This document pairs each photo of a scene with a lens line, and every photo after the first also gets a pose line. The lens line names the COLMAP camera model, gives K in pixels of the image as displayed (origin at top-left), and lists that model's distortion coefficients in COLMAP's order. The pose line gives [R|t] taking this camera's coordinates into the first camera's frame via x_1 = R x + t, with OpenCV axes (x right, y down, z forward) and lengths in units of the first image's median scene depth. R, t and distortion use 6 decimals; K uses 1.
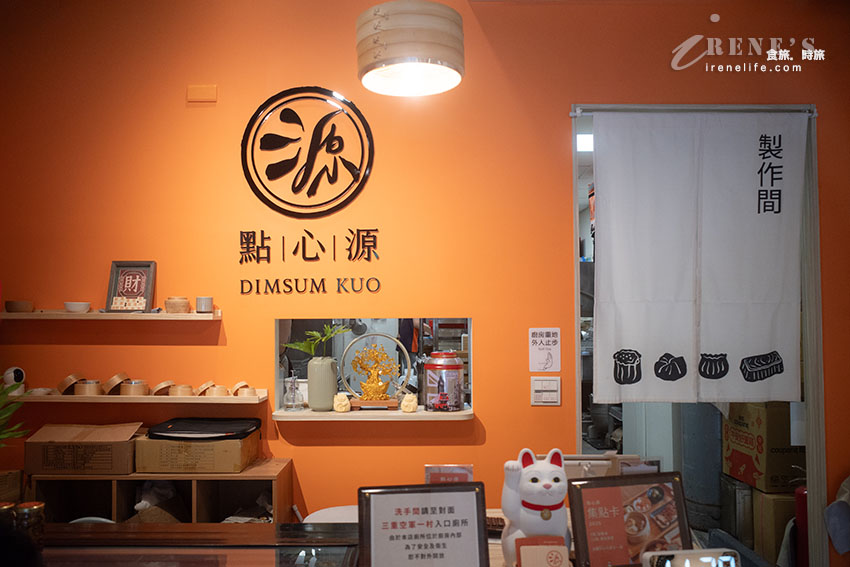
lens RADIAL K [[697.9, 0, 425.0], [0, 697.9, 283.5], [0, 0, 1]] dist [-0.045772, 0.004999]
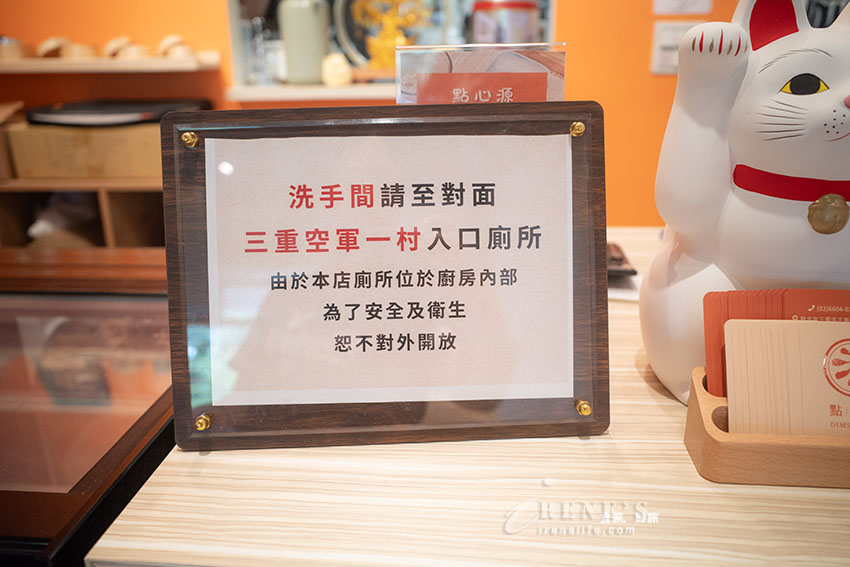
lens RADIAL K [[697.9, 0, 425.0], [0, 697.9, 283.5], [0, 0, 1]] dist [-0.045772, 0.004999]
pose [[0.994735, 0.021651, -0.100170, 0.043230], [0.014532, 0.937753, 0.347000, 0.261838], [0.101448, -0.346628, 0.932500, 0.719315]]
